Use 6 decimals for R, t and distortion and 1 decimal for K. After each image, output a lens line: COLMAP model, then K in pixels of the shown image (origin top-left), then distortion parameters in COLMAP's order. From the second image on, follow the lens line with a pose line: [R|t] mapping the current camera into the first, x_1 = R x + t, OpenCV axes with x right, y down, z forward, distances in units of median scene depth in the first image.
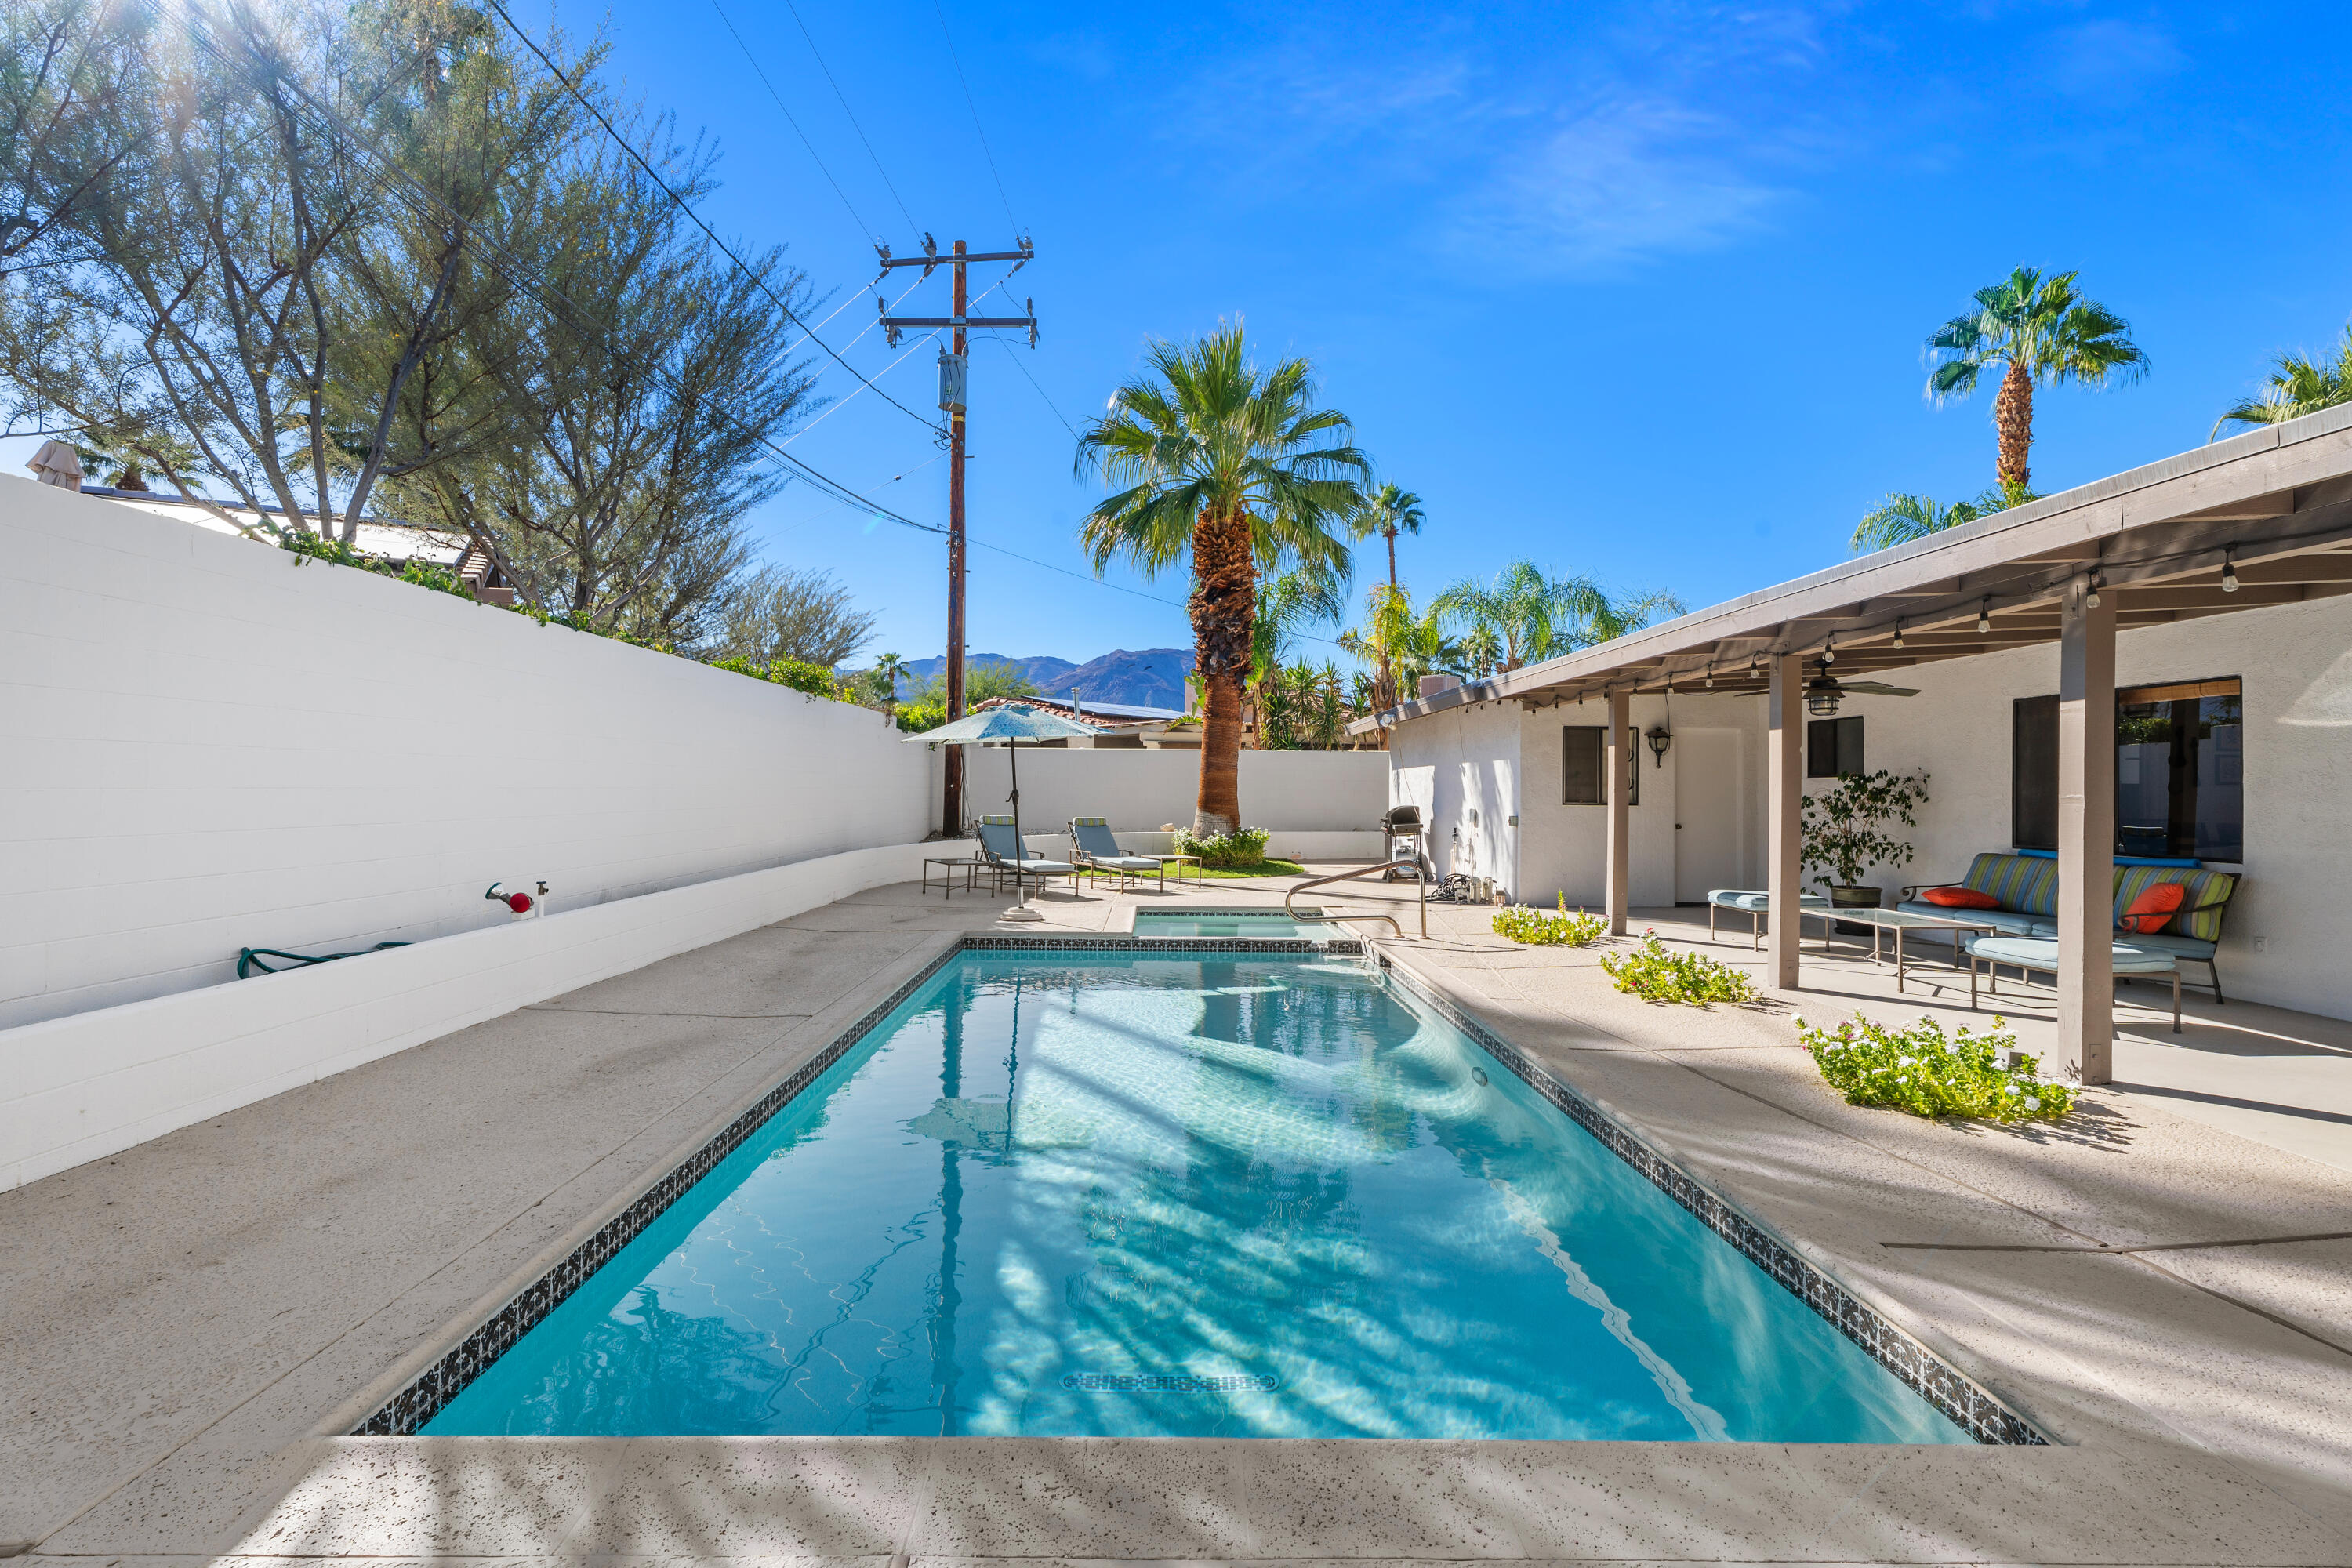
lens RADIAL K [[1050.4, 0, 1176.0], [0, 1050.4, 784.0], [0, 0, 1]] dist [-0.014560, -0.000003]
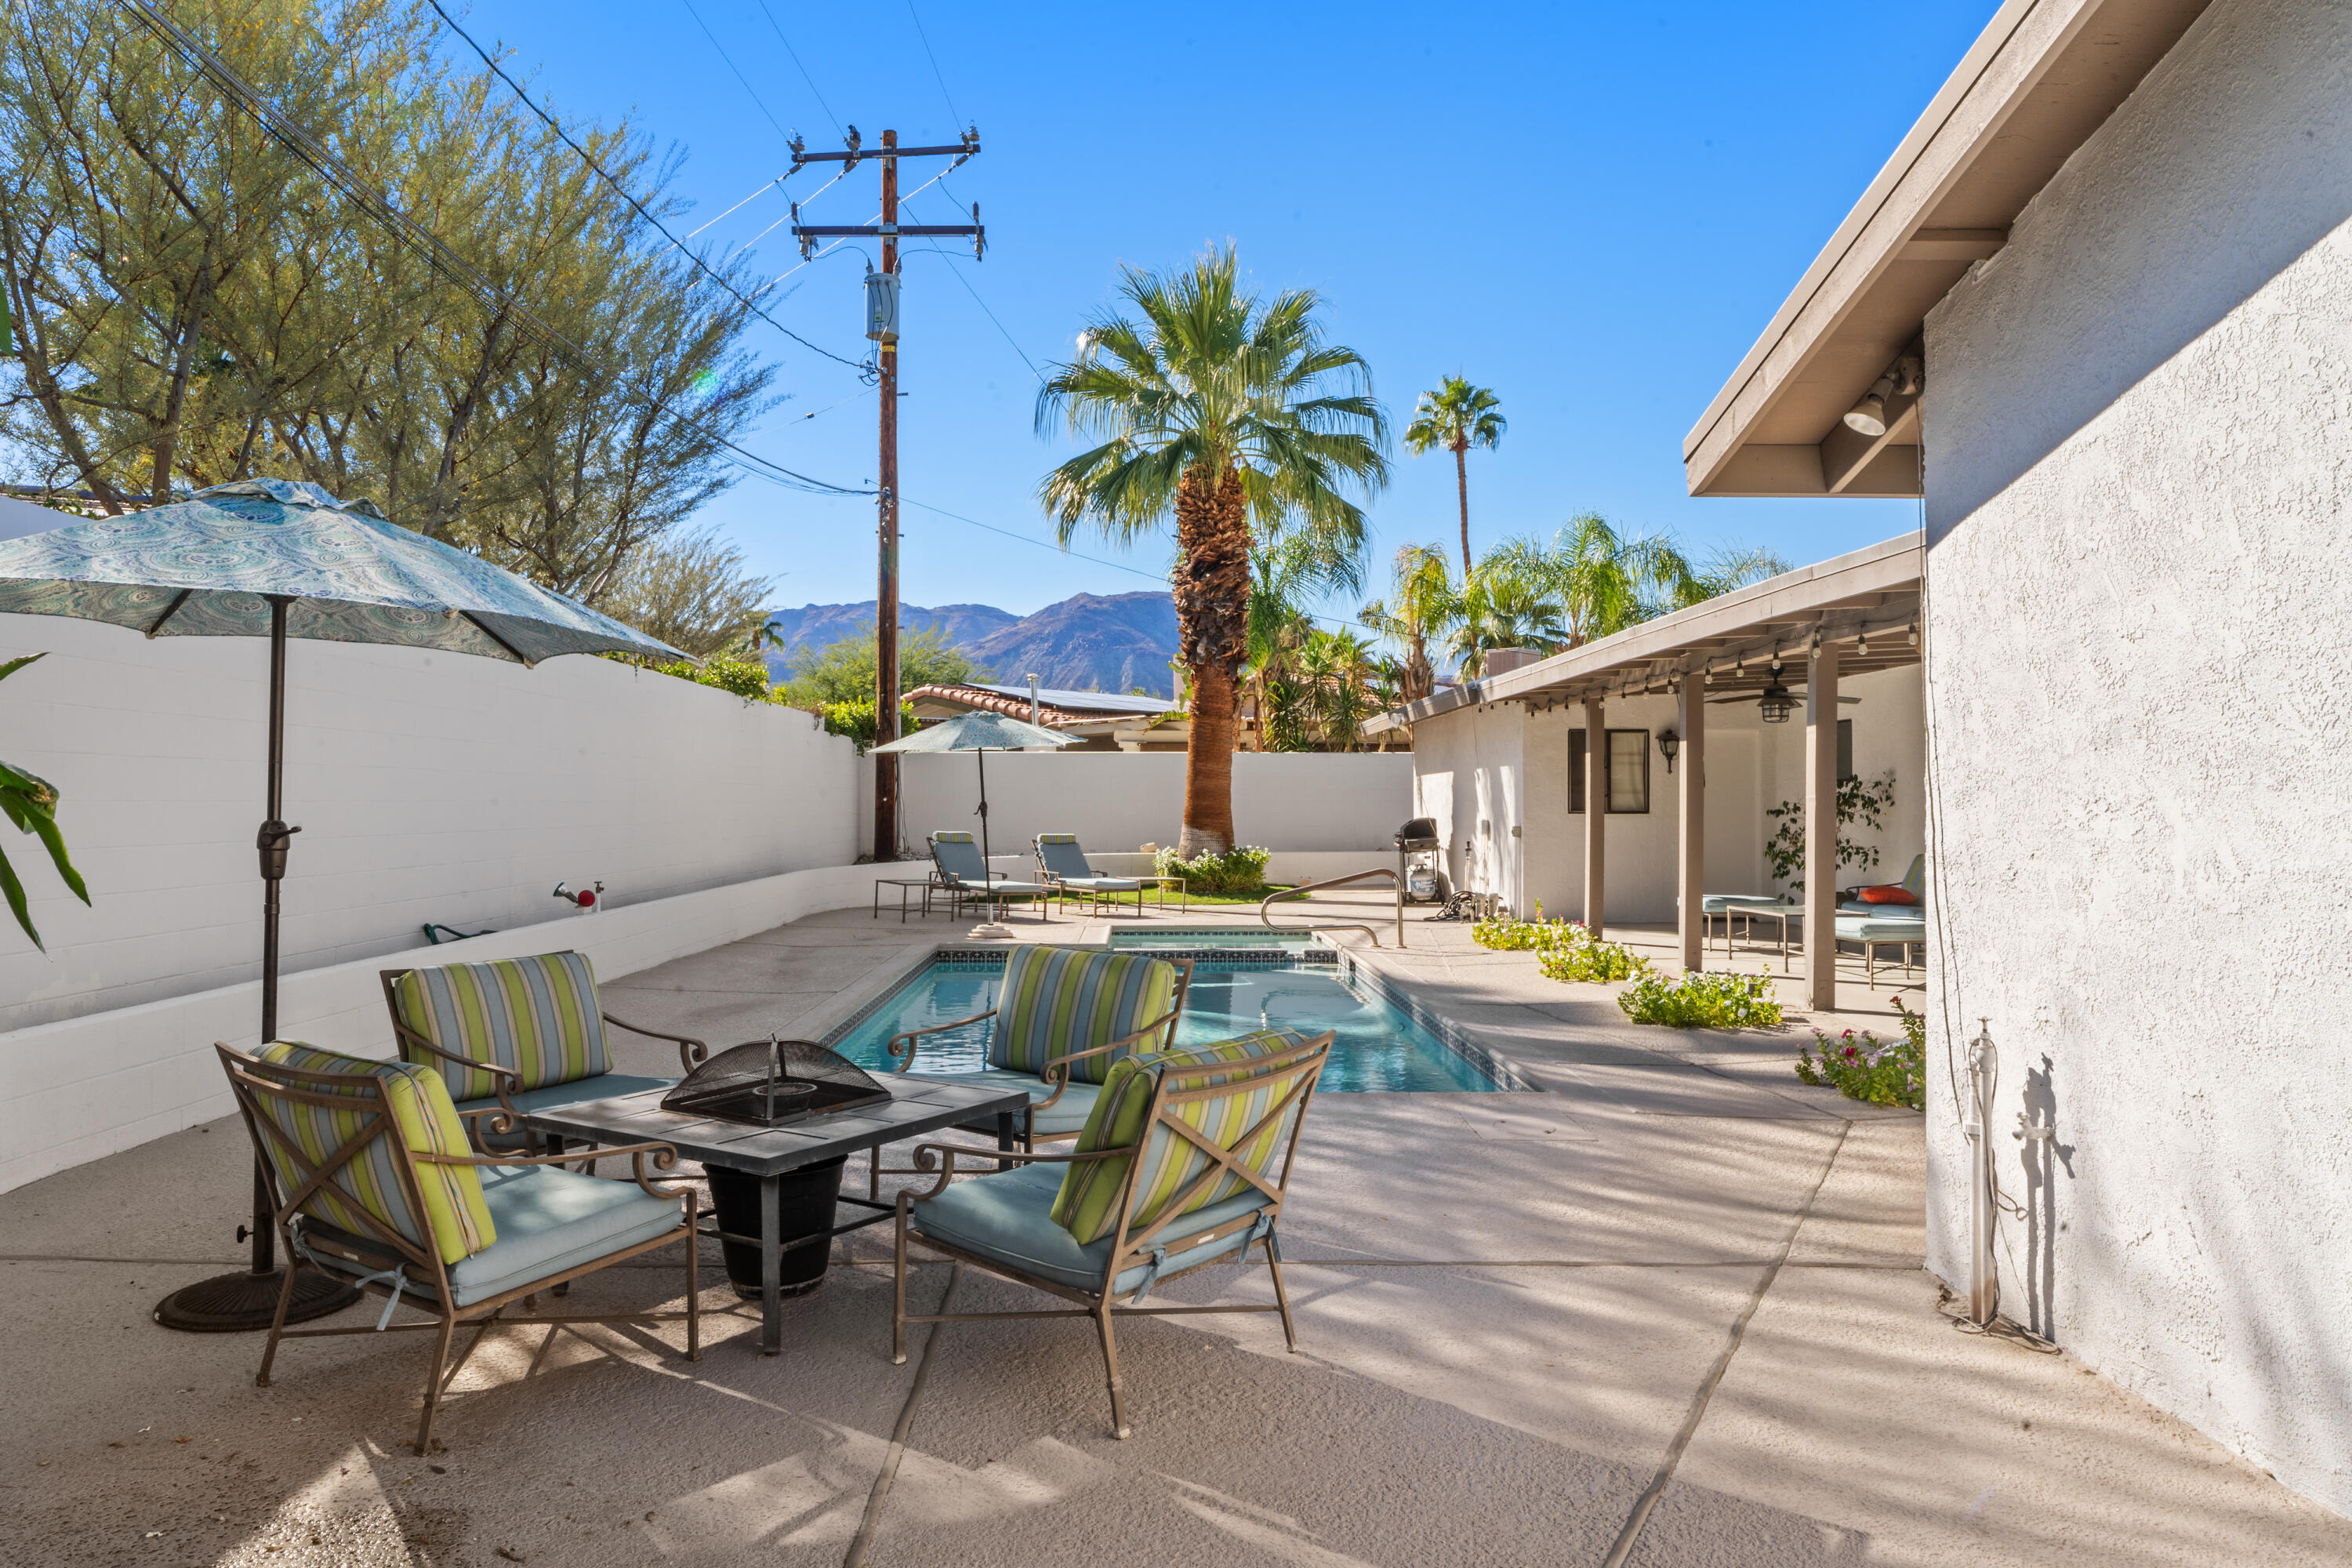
lens RADIAL K [[1600.9, 0, 1176.0], [0, 1600.9, 784.0], [0, 0, 1]] dist [0.003100, 0.000102]
pose [[0.999968, -0.007292, 0.003249, 0.010488], [0.007316, 0.999944, -0.007611, 0.001177], [-0.003193, 0.007634, 0.999966, -0.278018]]
